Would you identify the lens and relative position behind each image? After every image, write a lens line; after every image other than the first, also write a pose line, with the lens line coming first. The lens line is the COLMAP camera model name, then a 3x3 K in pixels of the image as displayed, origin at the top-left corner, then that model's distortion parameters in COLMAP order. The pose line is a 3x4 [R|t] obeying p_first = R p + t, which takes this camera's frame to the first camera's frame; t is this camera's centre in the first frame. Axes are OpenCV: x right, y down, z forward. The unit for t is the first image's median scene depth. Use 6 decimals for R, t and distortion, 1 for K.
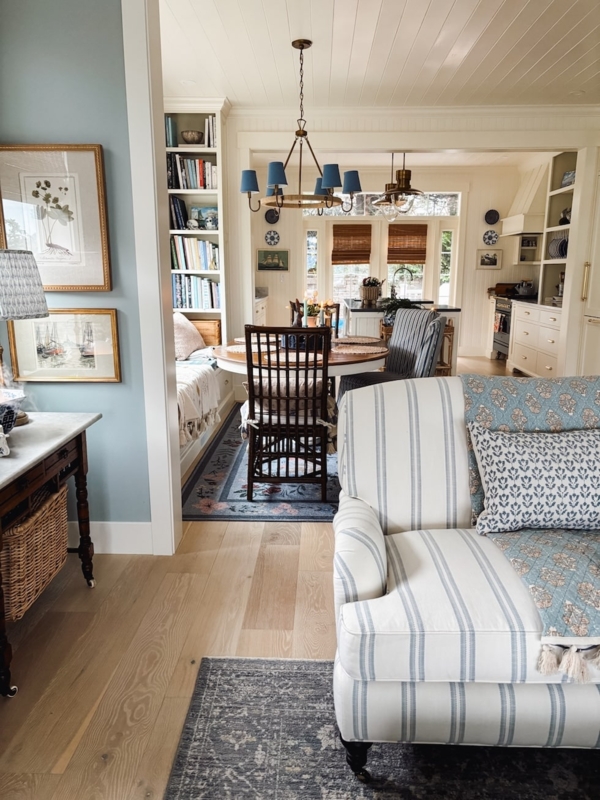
lens RADIAL K [[627.7, 0, 299.4], [0, 627.7, 398.2], [0, 0, 1]] dist [0.015291, 0.000965]
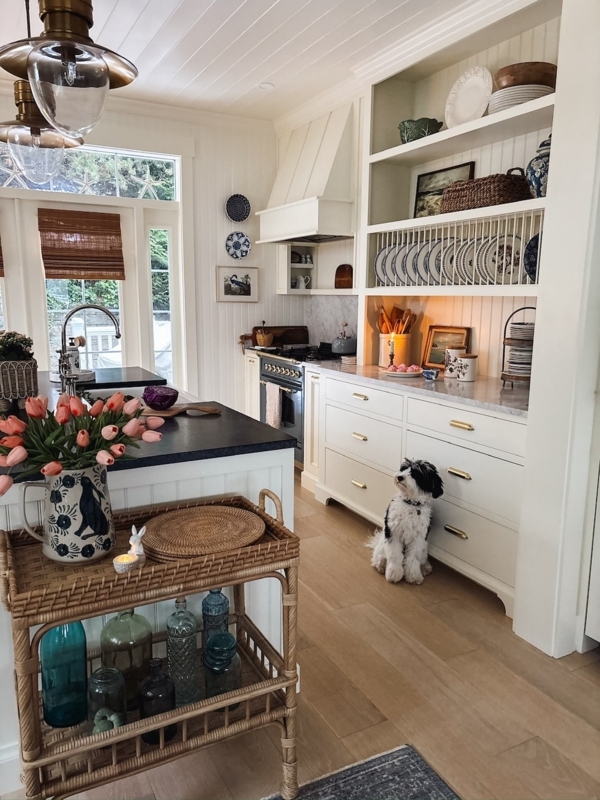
lens RADIAL K [[627.7, 0, 299.0], [0, 627.7, 404.6], [0, 0, 1]] dist [0.015291, 0.000965]
pose [[0.865468, -0.082756, 0.494082, 0.065765], [0.096418, 0.995339, -0.002180, -0.109306], [-0.491599, 0.049525, 0.869412, 0.499551]]
